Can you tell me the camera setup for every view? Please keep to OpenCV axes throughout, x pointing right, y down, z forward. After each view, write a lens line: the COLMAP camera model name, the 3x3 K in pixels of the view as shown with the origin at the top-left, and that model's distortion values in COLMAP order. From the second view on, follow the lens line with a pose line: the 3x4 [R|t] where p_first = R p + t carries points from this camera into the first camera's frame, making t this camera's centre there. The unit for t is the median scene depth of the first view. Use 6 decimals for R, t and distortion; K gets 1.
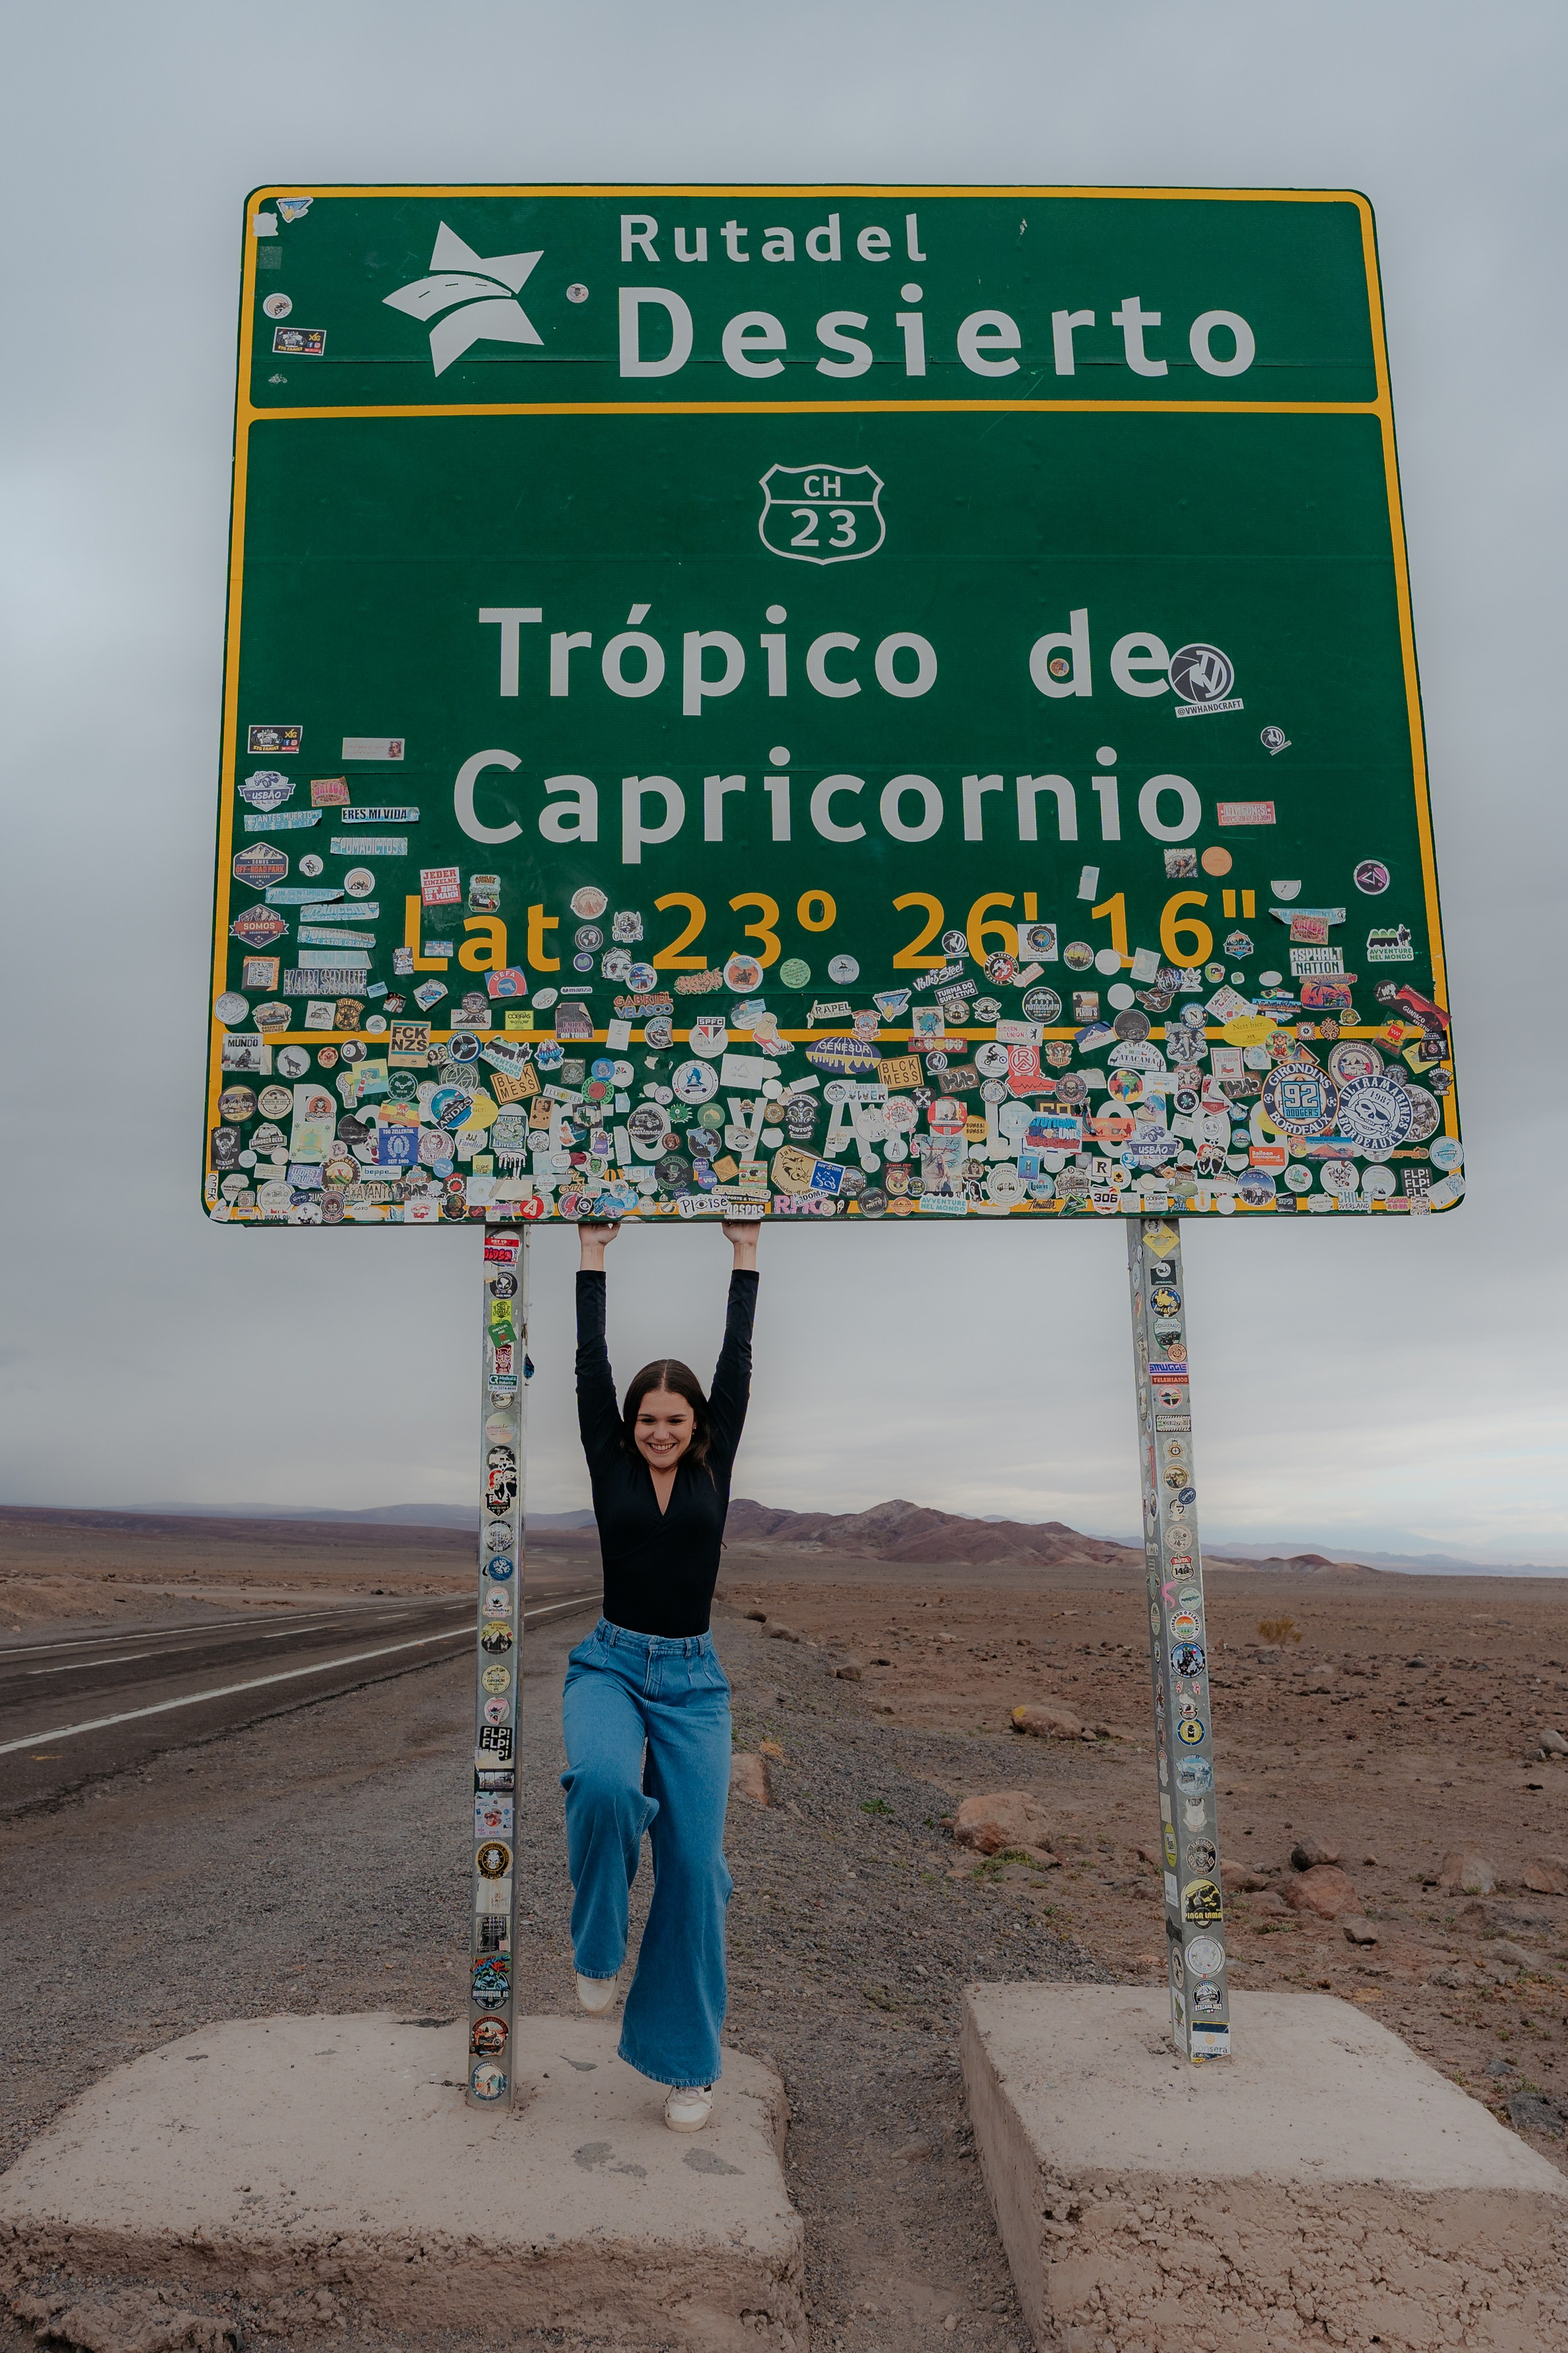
lens RADIAL K [[1553.8, 0, 759.6], [0, 1553.8, 1285.5], [0, 0, 1]] dist [-0.000357, -0.001637]
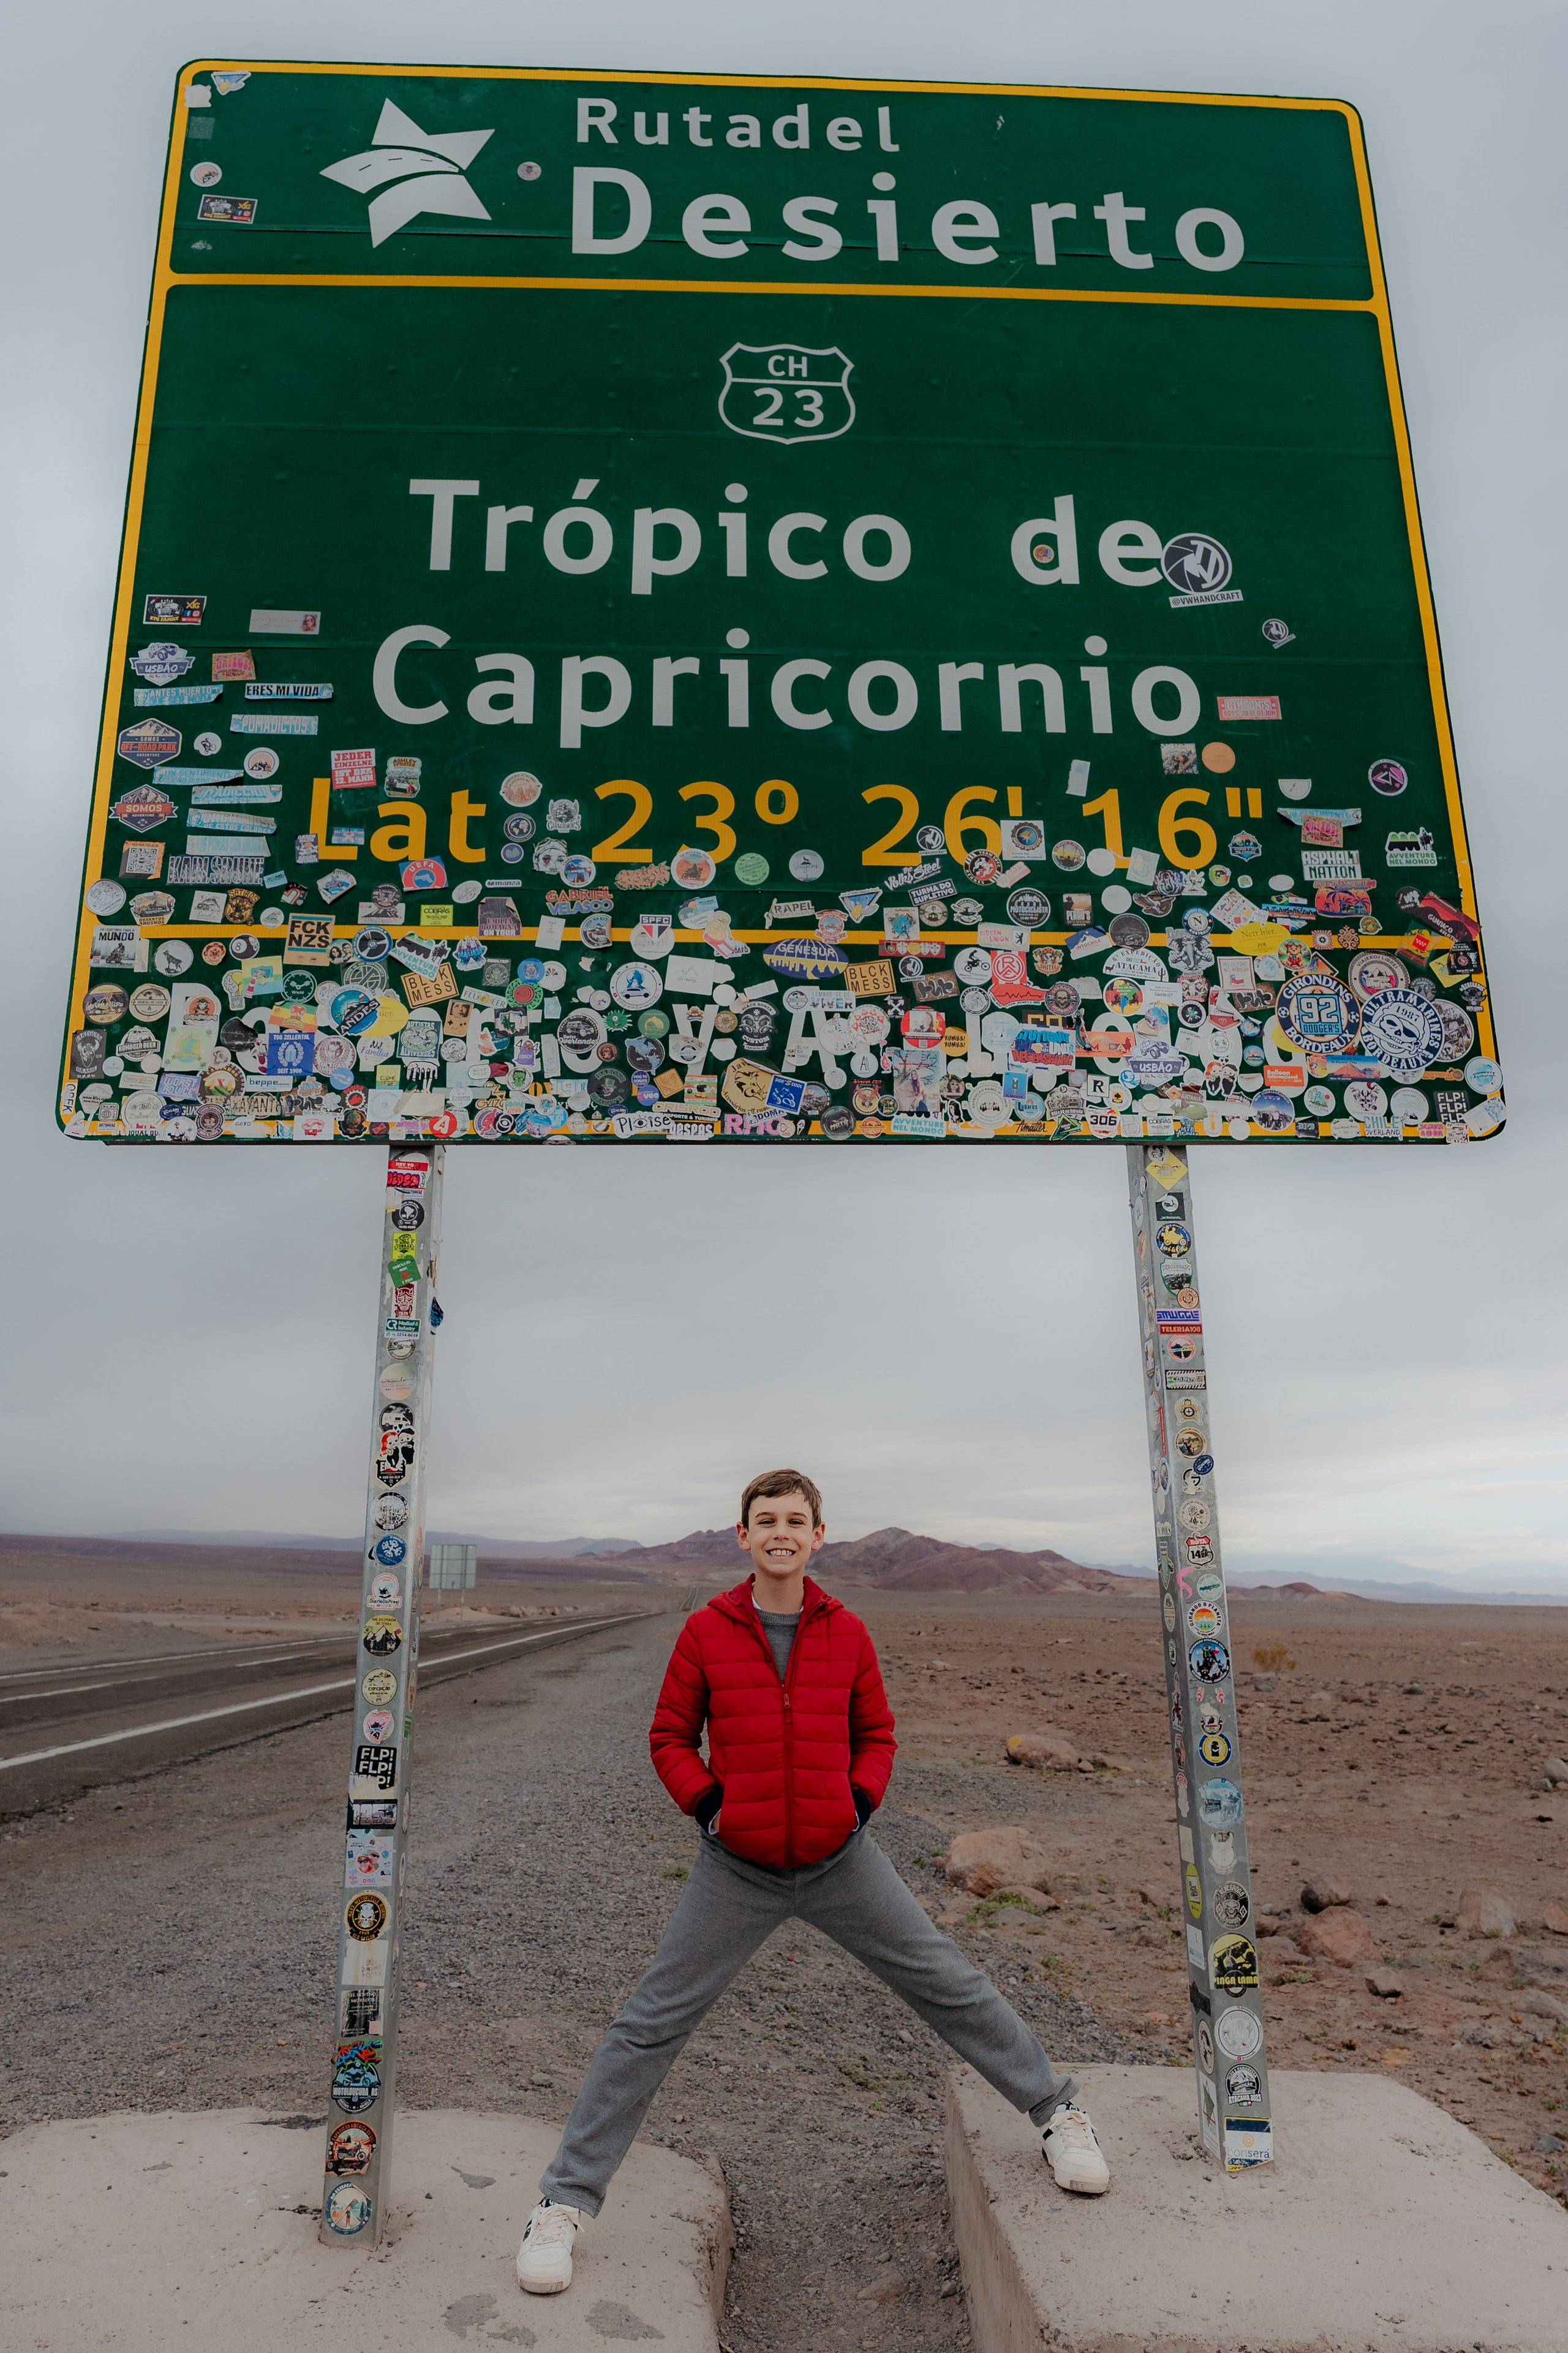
lens RADIAL K [[1553.8, 0, 798.2], [0, 1553.8, 1135.8], [0, 0, 1]] dist [-0.000357, -0.001637]
pose [[0.999541, 0.007533, 0.029337, 0.024553], [-0.004418, 0.994481, -0.104825, 0.044237], [-0.029965, 0.104648, 0.994058, 0.131828]]
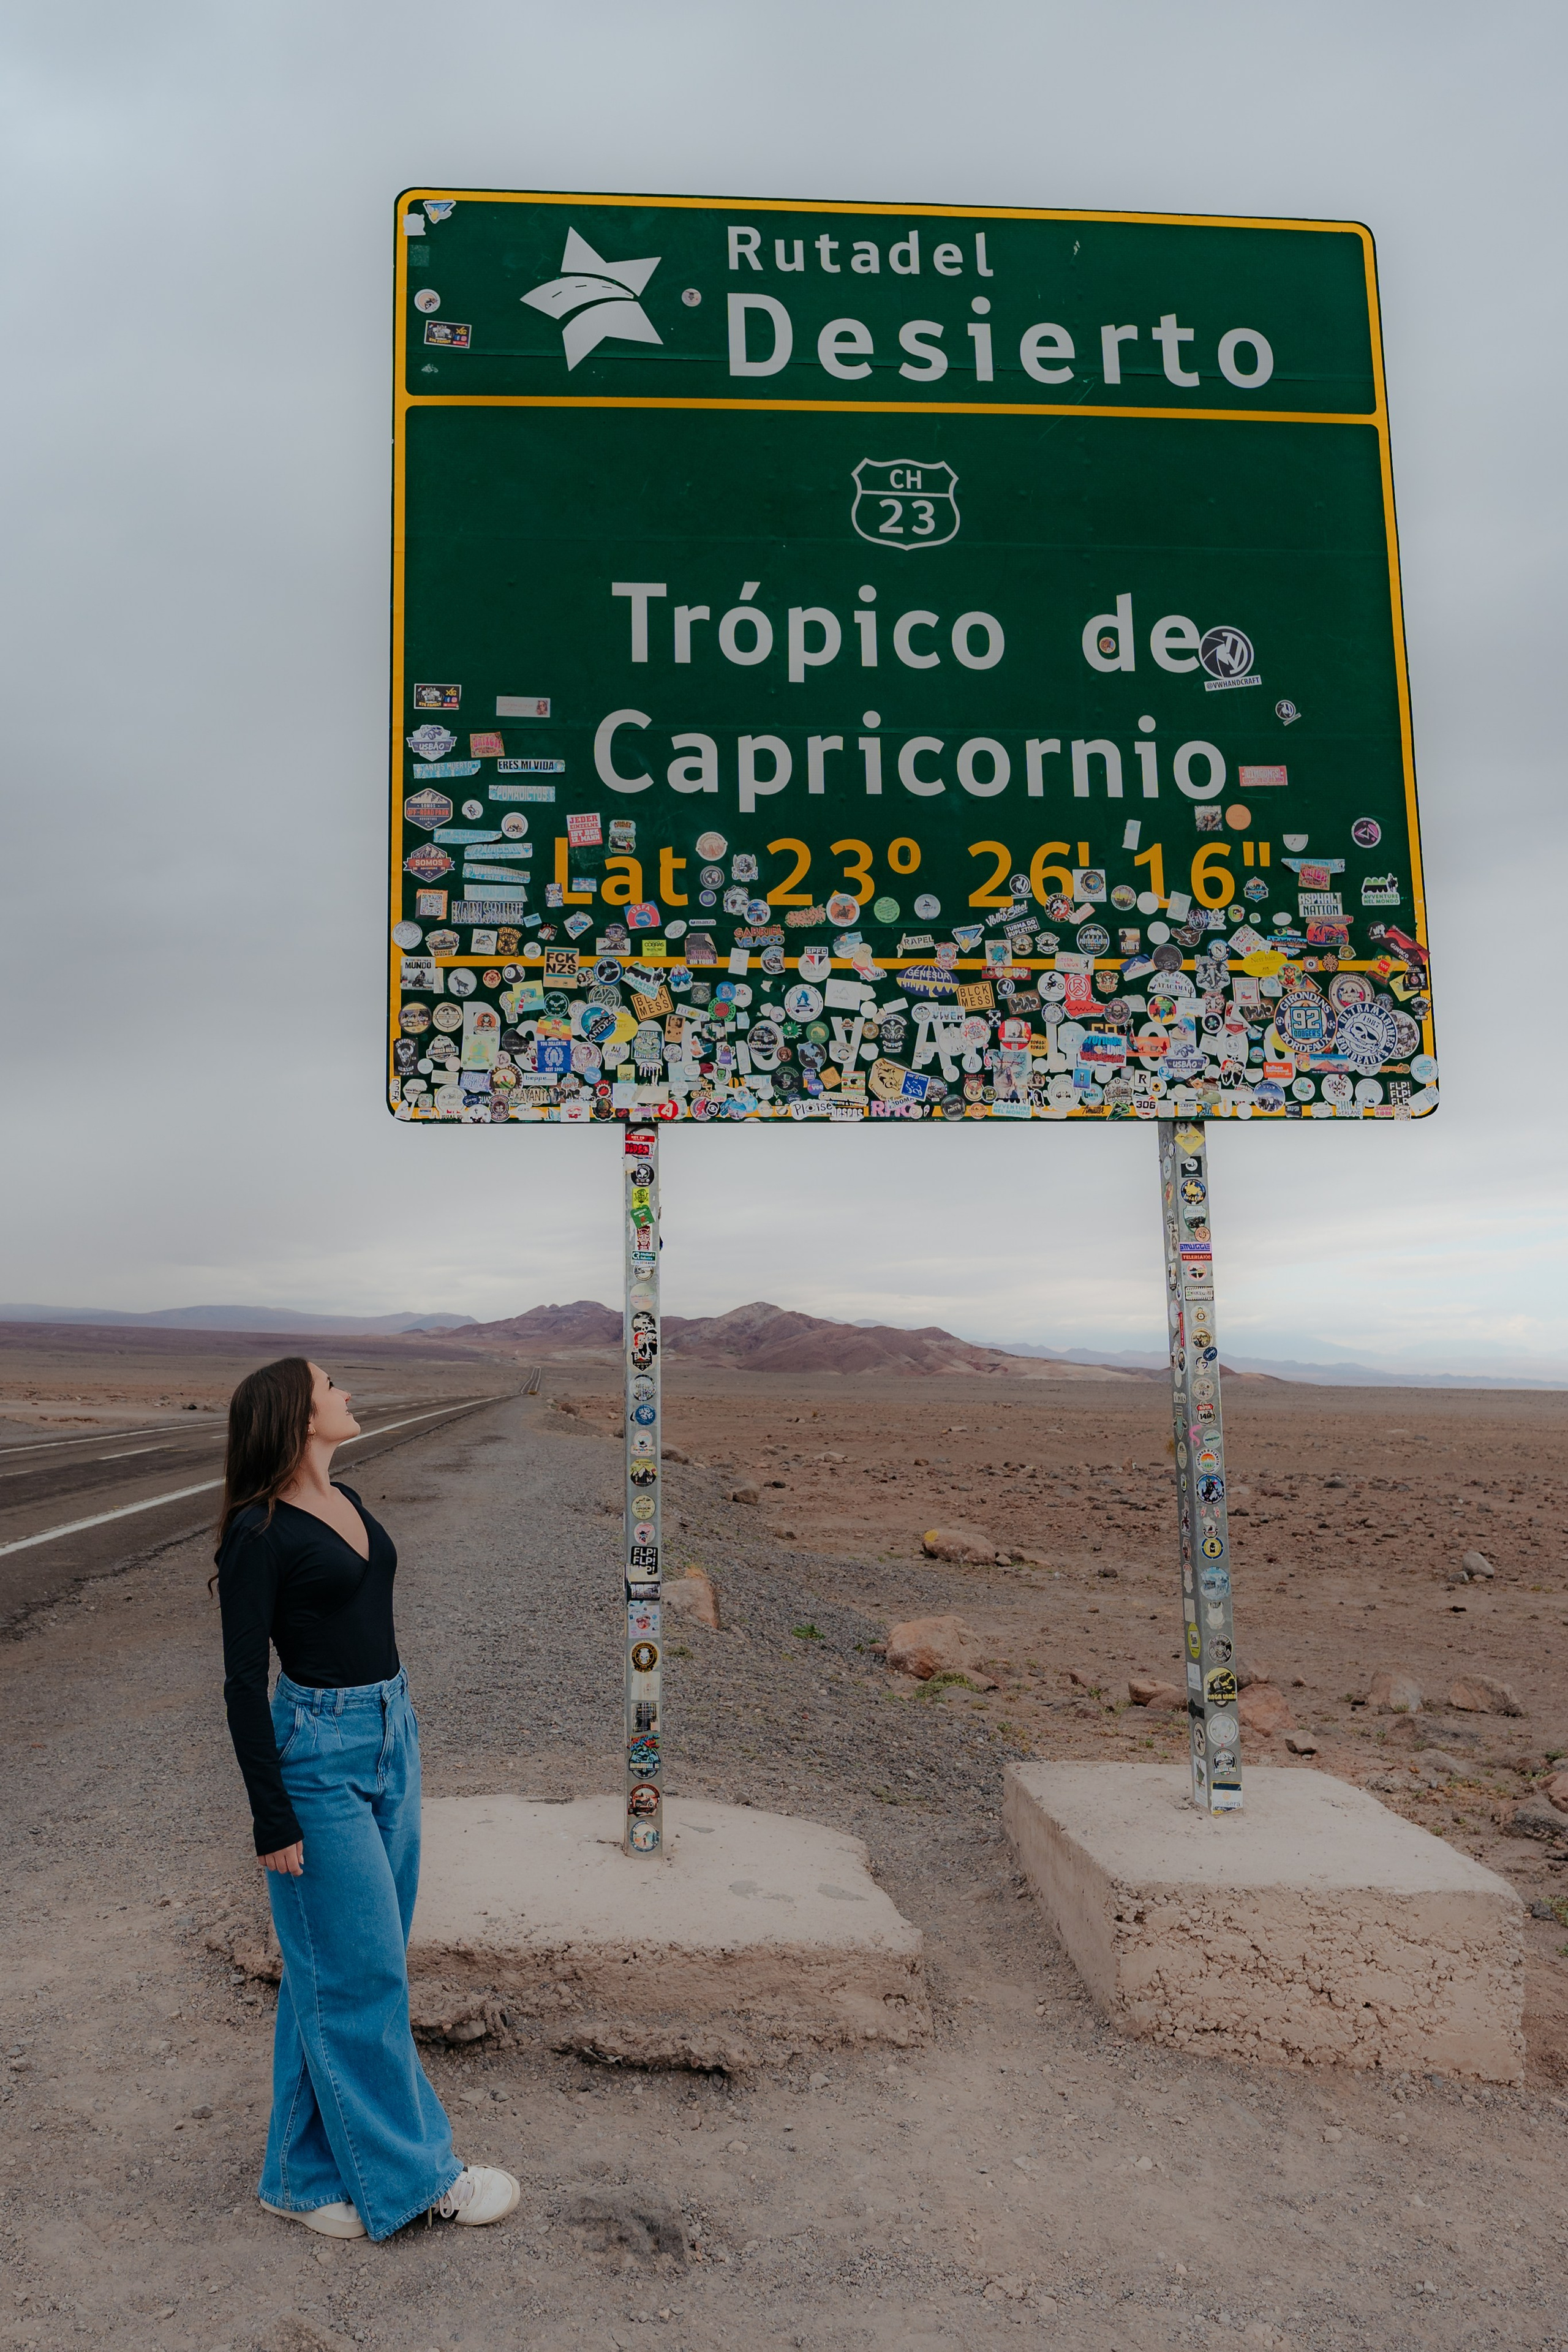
lens RADIAL K [[1677.3, 0, 743.1], [0, 1677.3, 1118.6], [0, 0, 1]] dist [0.002448, -0.002803]
pose [[0.998478, 0.008536, 0.054479, -0.154242], [-0.009790, 0.999692, 0.022806, -0.070922], [-0.054268, -0.023305, 0.998254, -0.267660]]
